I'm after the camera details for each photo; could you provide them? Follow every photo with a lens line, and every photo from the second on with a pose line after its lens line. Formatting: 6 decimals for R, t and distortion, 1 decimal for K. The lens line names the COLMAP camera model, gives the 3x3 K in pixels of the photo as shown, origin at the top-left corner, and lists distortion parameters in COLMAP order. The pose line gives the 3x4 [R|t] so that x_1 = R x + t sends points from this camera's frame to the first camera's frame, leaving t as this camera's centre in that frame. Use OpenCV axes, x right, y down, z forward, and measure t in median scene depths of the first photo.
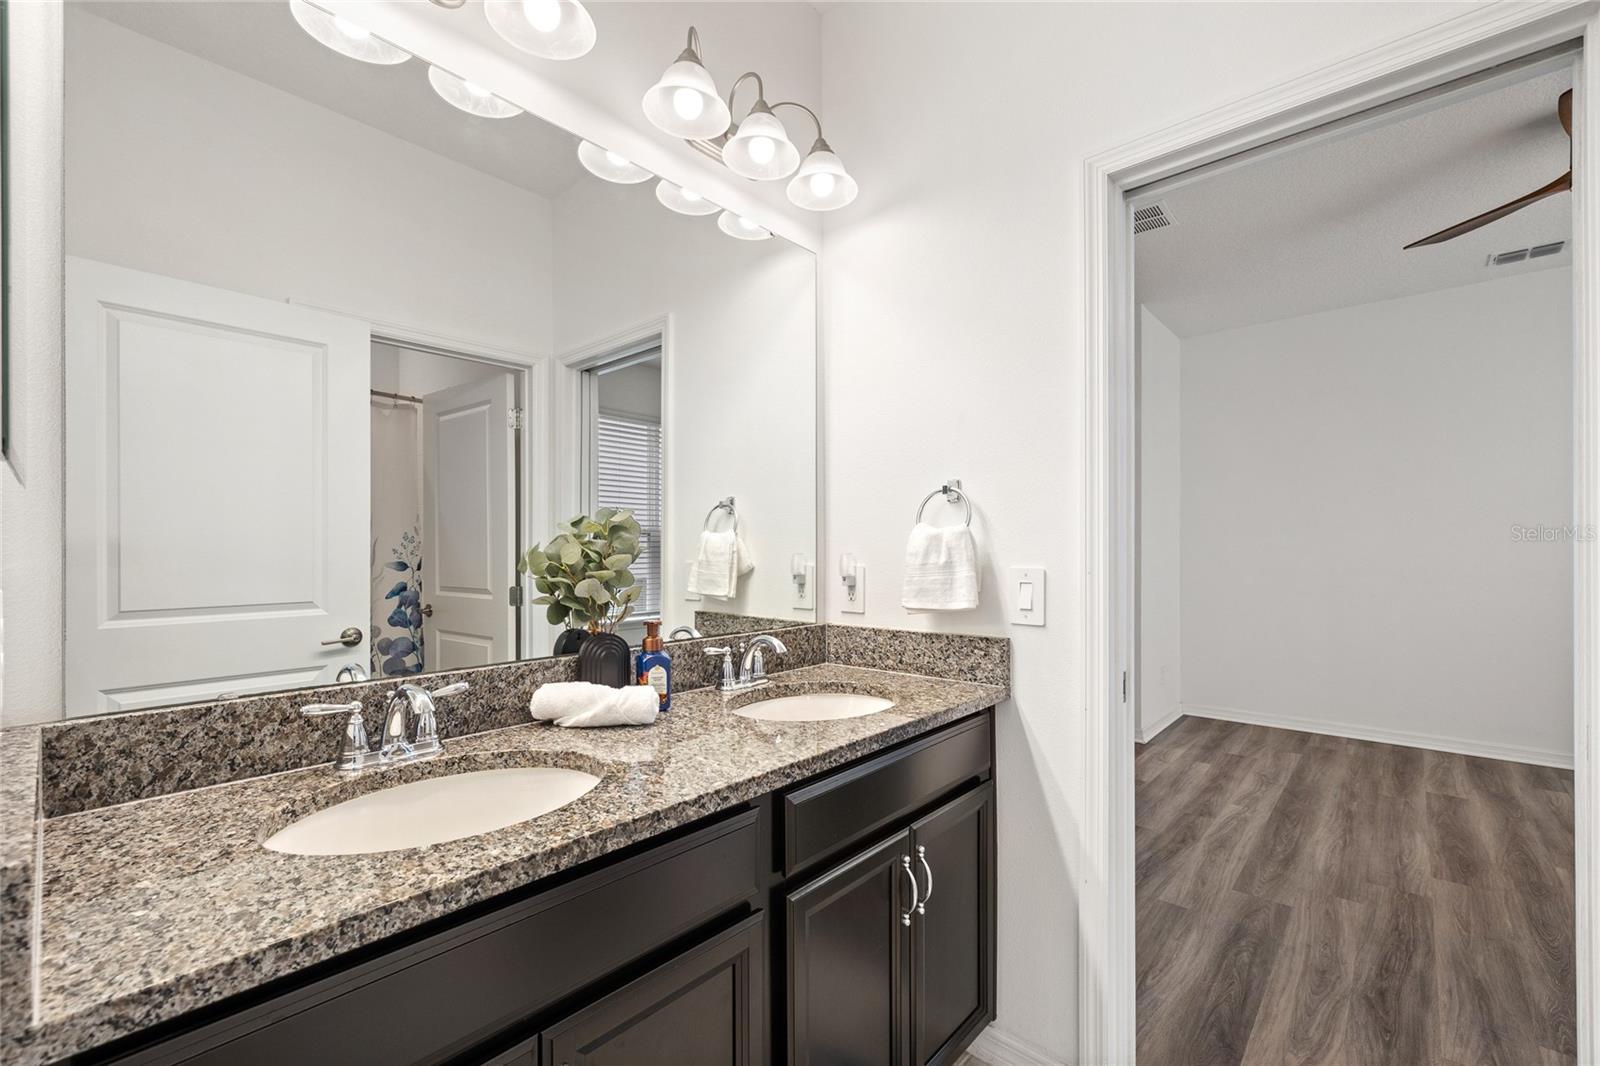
lens RADIAL K [[686.1, 0, 801.1], [0, 686.1, 542.9], [0, 0, 1]] dist [0.000193, 0.000670]
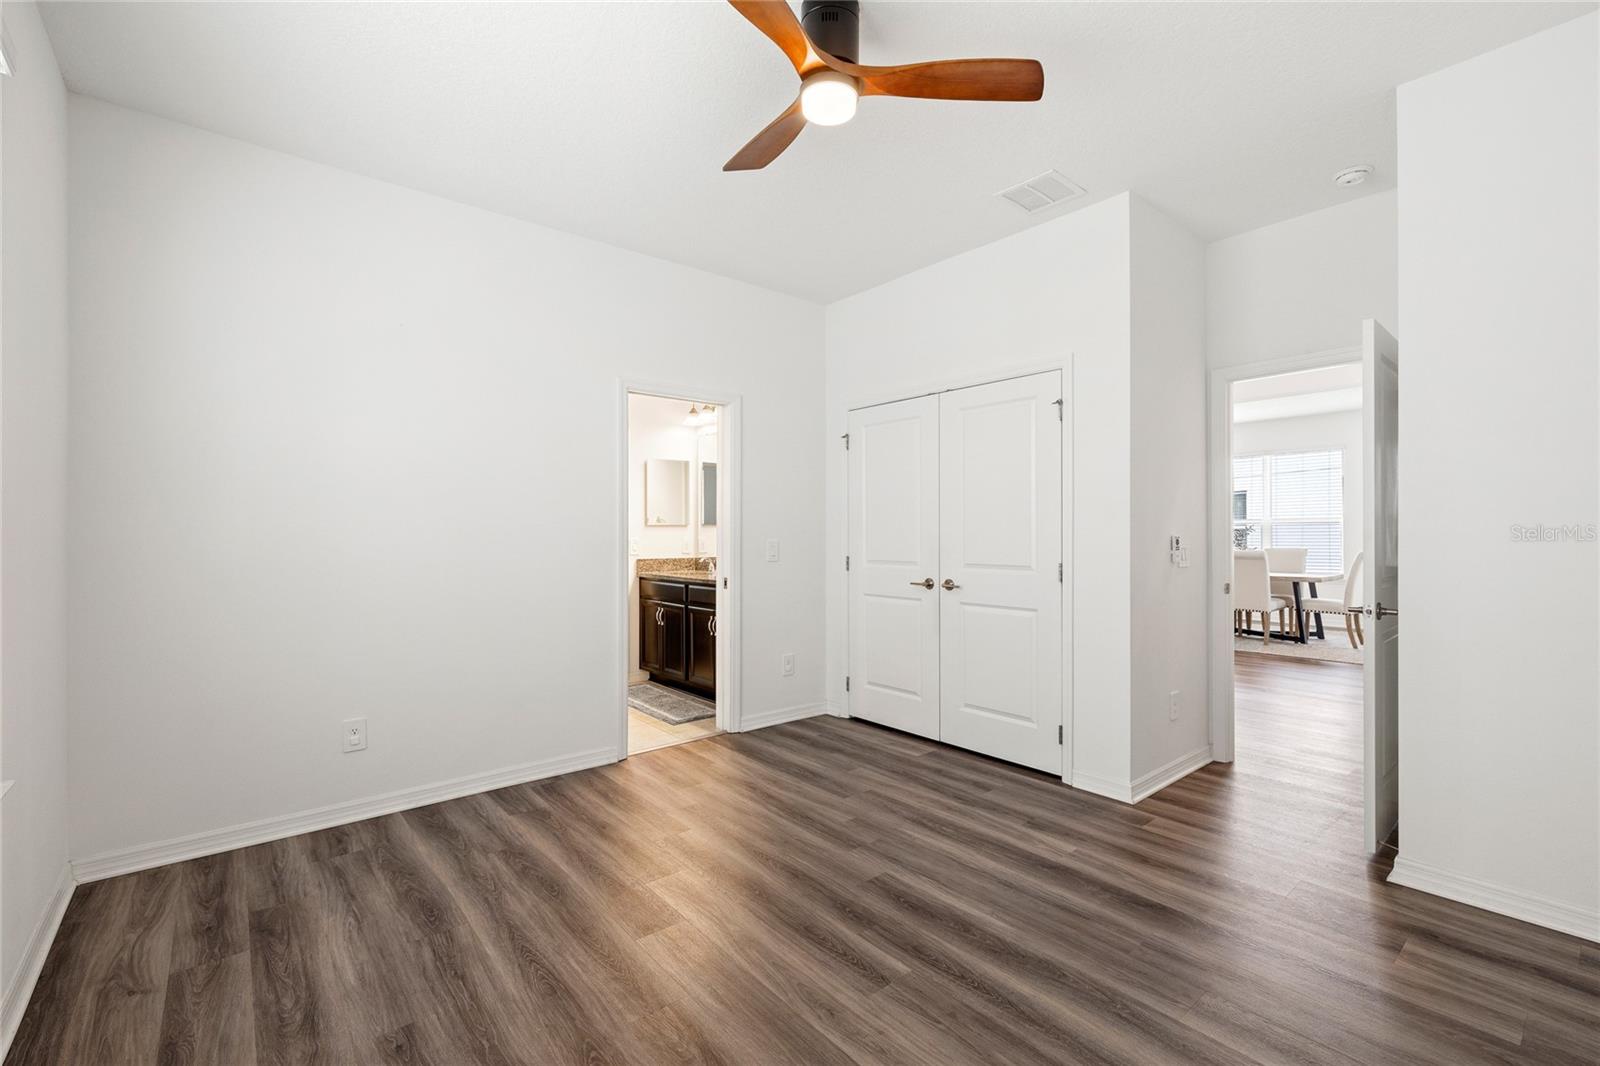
lens RADIAL K [[686.1, 0, 795.6], [0, 686.1, 535.9], [0, 0, 1]] dist [0.000193, 0.000670]
pose [[-0.155602, -0.000645, -0.987820, 0.492655], [0.006243, 0.999979, -0.001636, 0.004219], [0.987800, -0.006421, -0.155594, 0.267650]]
